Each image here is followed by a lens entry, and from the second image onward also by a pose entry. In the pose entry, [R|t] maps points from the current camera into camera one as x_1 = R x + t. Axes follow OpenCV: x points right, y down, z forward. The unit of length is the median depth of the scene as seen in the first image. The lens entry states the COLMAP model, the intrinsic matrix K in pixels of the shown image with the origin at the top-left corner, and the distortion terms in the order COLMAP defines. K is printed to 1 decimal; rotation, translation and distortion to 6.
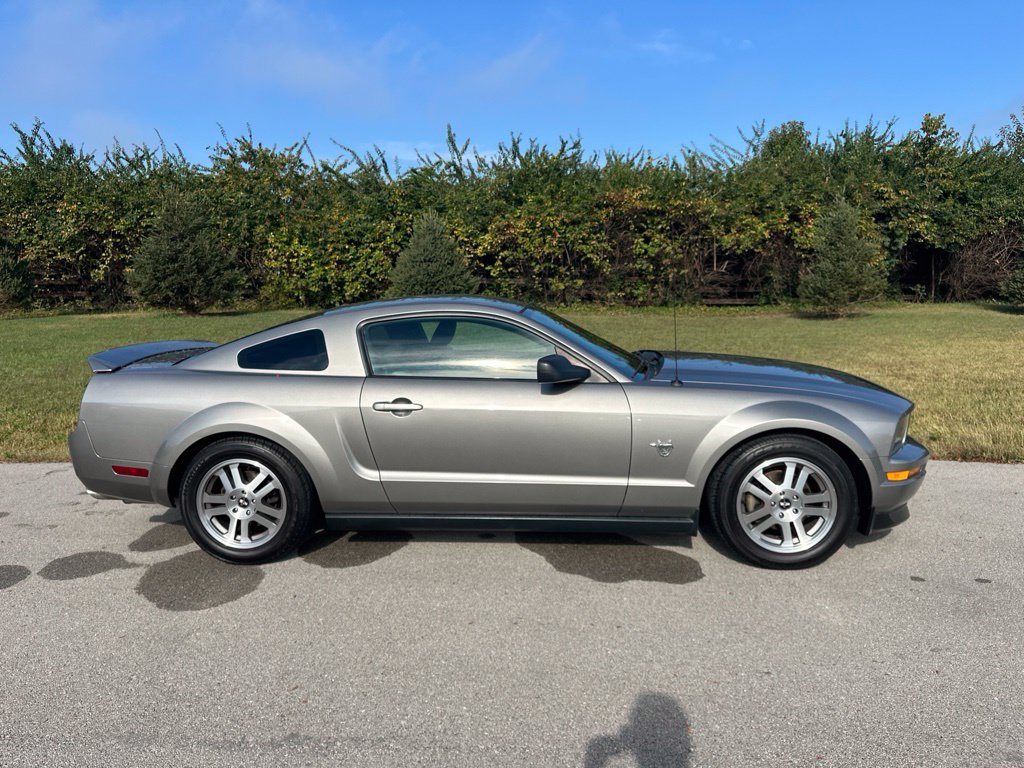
lens RADIAL K [[735.4, 0, 507.0], [0, 735.4, 385.3], [0, 0, 1]] dist [0.024104, -0.022624]
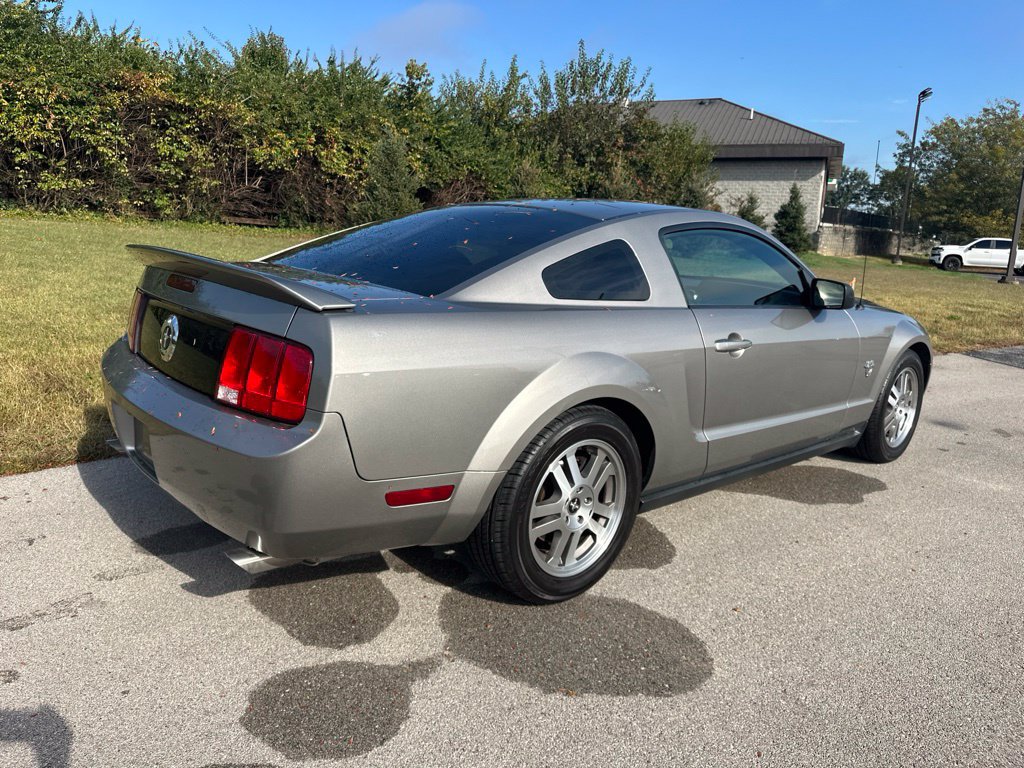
lens RADIAL K [[735.4, 0, 514.1], [0, 735.4, 387.4], [0, 0, 1]] dist [0.024104, -0.022624]
pose [[0.687386, -0.092430, 0.720387, -0.176145], [0.016845, 0.993631, 0.111415, -0.003747], [-0.726097, -0.064450, 0.684565, 0.118385]]
